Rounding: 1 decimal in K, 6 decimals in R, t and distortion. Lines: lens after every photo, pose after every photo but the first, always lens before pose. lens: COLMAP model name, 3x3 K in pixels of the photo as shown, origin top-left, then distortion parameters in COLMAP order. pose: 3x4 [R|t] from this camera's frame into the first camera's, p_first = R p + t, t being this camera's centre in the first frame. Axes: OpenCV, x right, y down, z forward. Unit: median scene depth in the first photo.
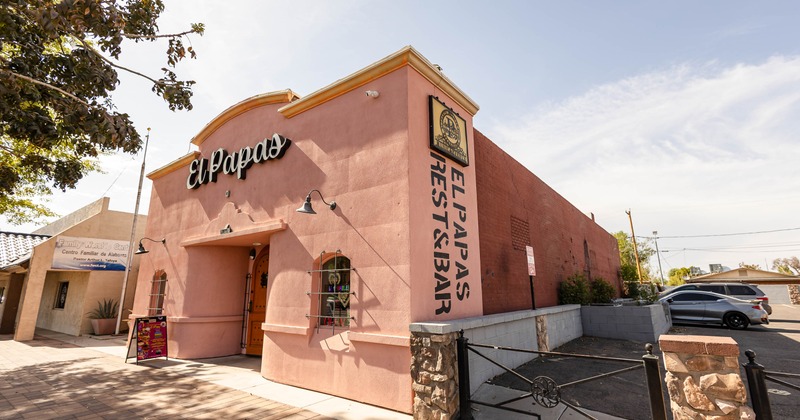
lens RADIAL K [[365.3, 0, 400.0], [0, 365.3, 210.0], [0, 0, 1]] dist [0.012760, -0.001632]
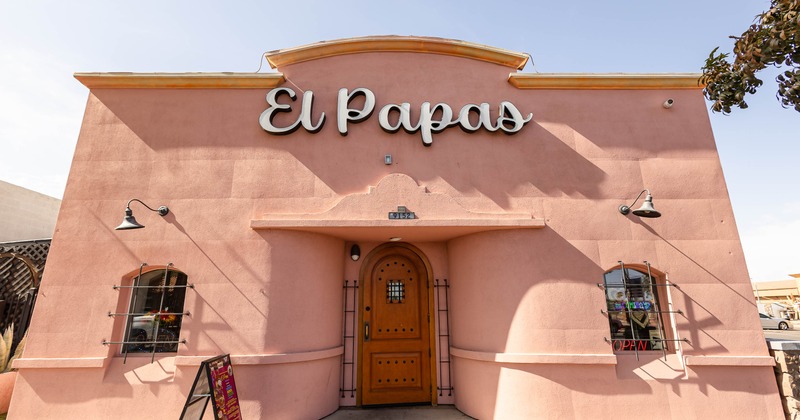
lens RADIAL K [[365.3, 0, 400.0], [0, 365.3, 210.0], [0, 0, 1]] dist [0.012760, -0.001632]
pose [[0.792779, 0.160382, 0.588030, -1.063958], [-0.134352, 0.987012, -0.088070, 0.130211], [-0.594517, -0.009183, 0.804030, 0.582167]]
